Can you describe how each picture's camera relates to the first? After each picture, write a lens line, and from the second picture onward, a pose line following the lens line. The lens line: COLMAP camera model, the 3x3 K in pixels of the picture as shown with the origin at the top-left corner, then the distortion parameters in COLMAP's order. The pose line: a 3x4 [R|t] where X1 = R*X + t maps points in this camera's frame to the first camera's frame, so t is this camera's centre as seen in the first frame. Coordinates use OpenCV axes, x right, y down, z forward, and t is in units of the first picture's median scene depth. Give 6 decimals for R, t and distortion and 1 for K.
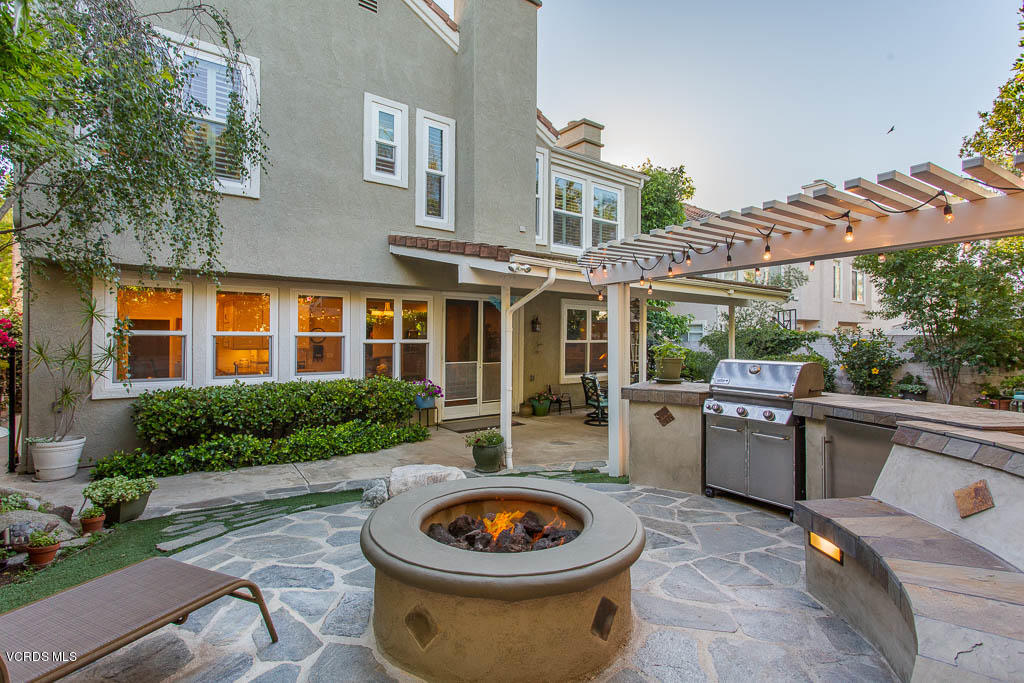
lens RADIAL K [[486.6, 0, 506.8], [0, 486.6, 338.4], [0, 0, 1]] dist [-0.002059, 0.003024]
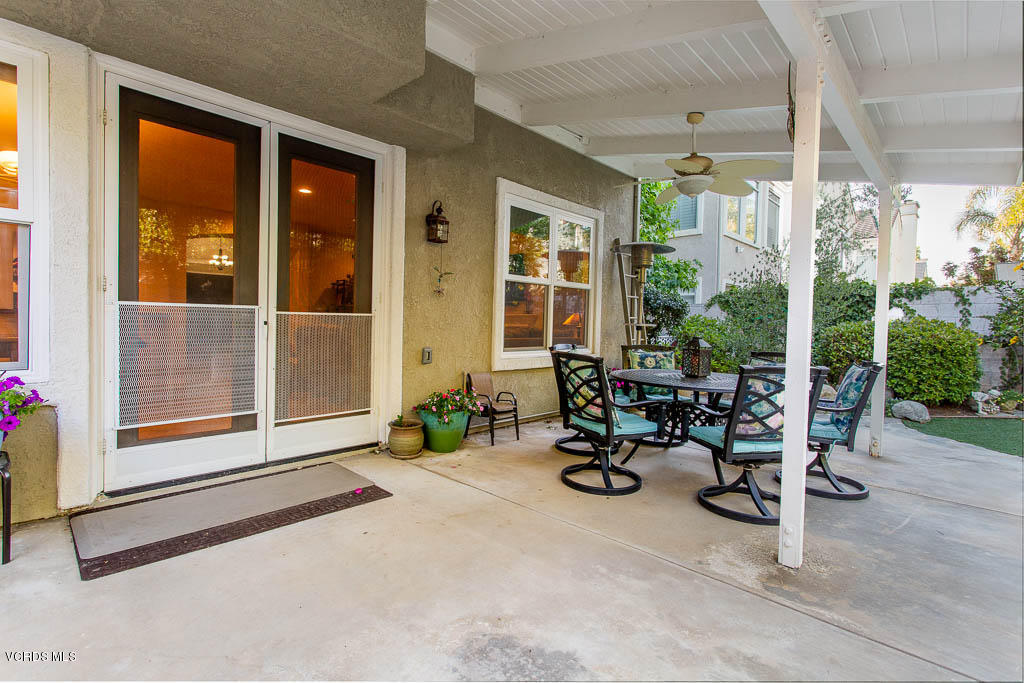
lens RADIAL K [[486.6, 0, 507.4], [0, 486.6, 338.5], [0, 0, 1]] dist [-0.002059, 0.003024]
pose [[0.987520, 0.011169, 0.157098, 0.057686], [-0.015789, 0.999478, 0.028189, 0.056165], [-0.156701, -0.030317, 0.987181, 0.612767]]
